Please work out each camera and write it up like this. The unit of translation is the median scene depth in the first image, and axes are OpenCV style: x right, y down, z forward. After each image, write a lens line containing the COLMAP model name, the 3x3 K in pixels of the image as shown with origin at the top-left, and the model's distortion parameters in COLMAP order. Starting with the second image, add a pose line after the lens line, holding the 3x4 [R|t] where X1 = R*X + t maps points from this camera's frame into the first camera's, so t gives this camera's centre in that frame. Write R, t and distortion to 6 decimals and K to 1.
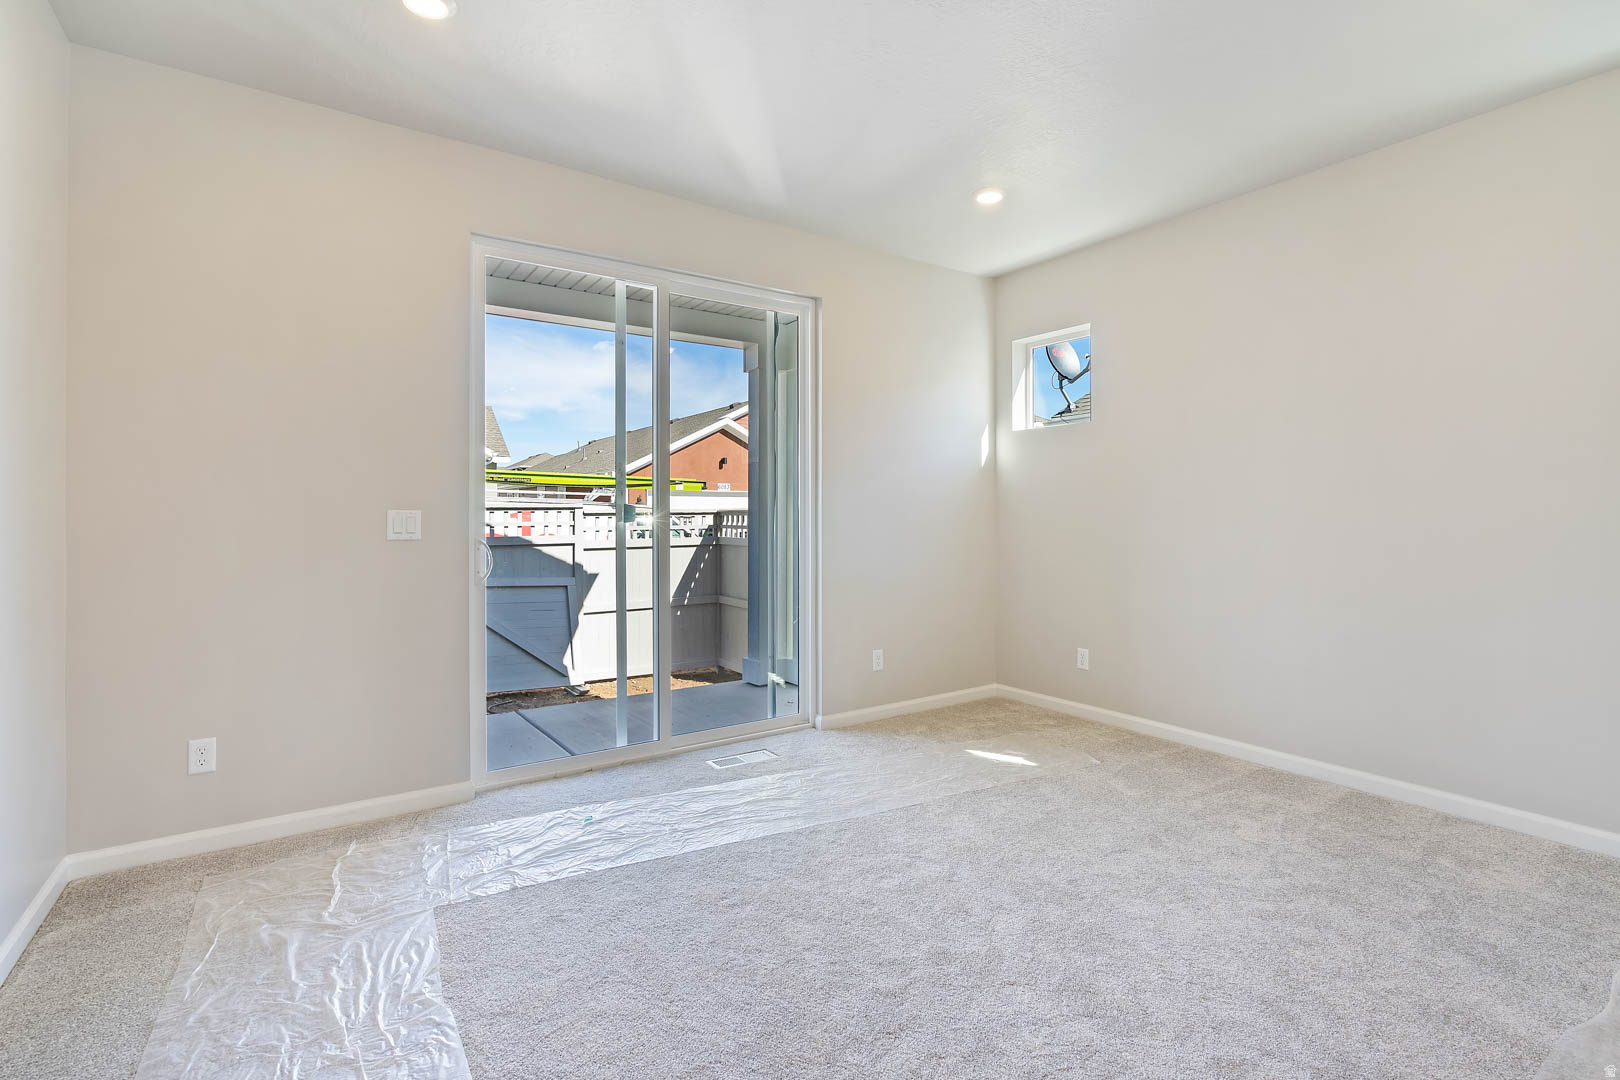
lens RADIAL K [[739.3, 0, 810.3], [0, 739.3, 529.8], [0, 0, 1]] dist [0.001215, -0.001508]
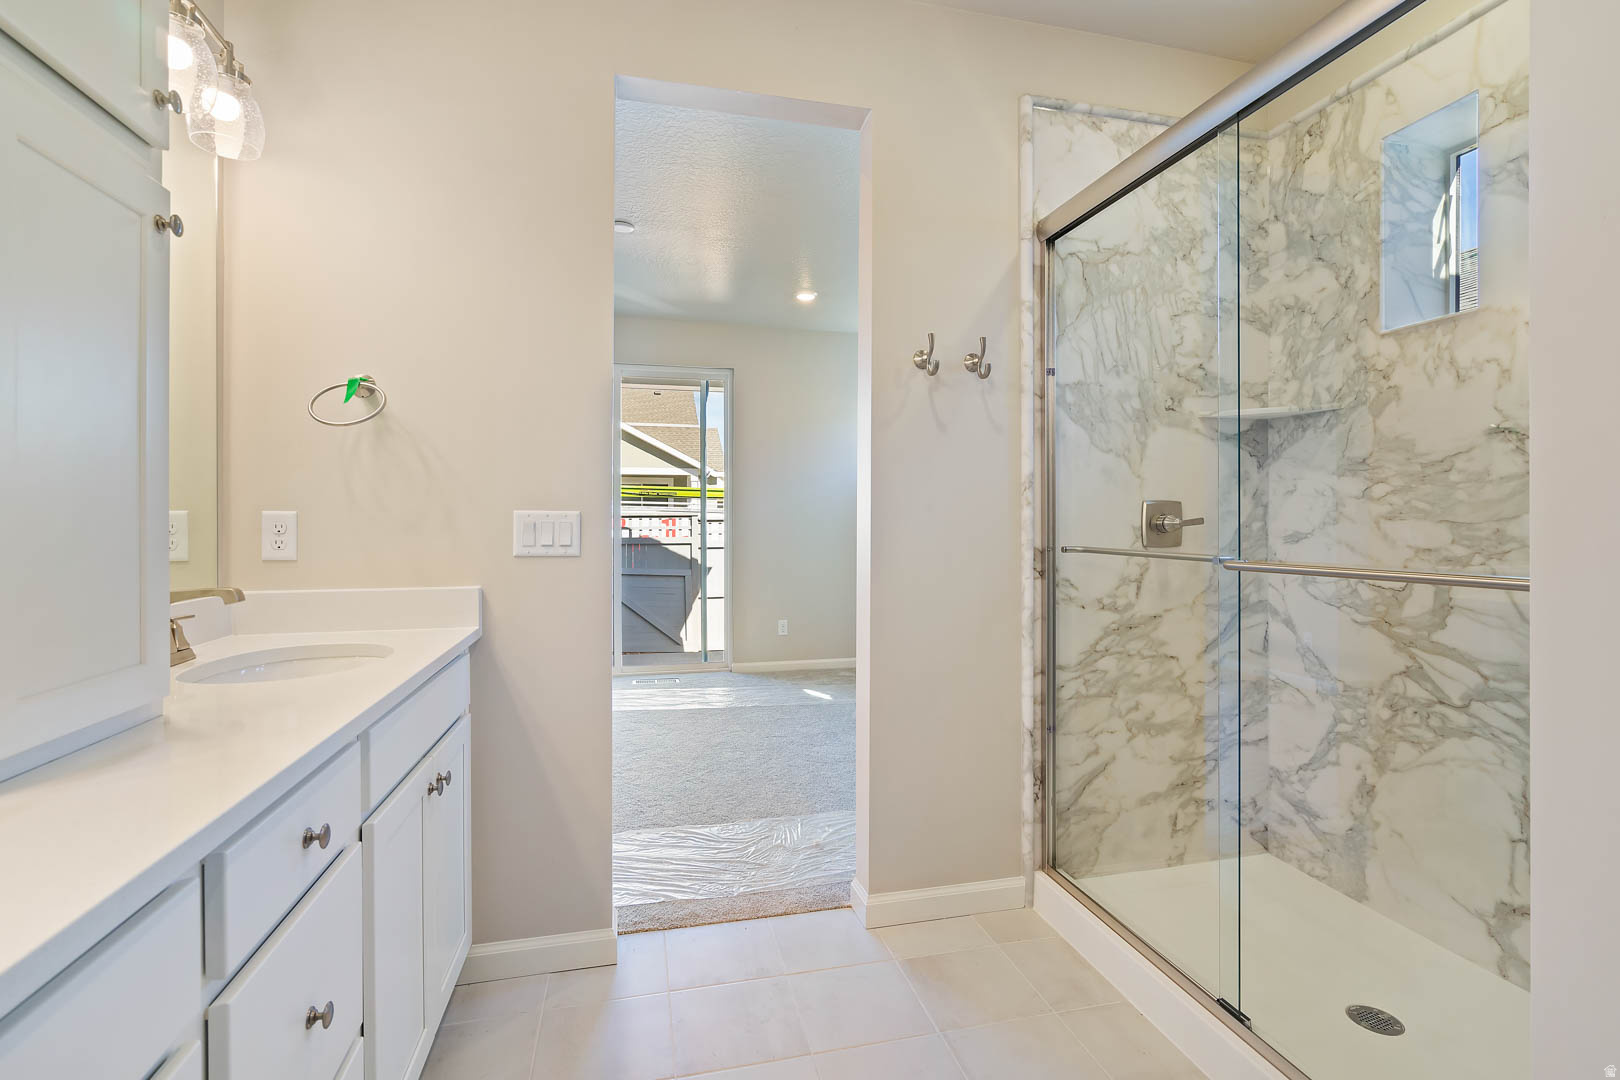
lens RADIAL K [[739.3, 0, 807.4], [0, 739.3, 535.8], [0, 0, 1]] dist [0.001215, -0.001508]
pose [[0.939824, 0.002196, -0.341653, 0.321303], [-0.000745, 0.999990, 0.004378, 0.000162], [0.341659, -0.003860, 0.939816, -0.143765]]
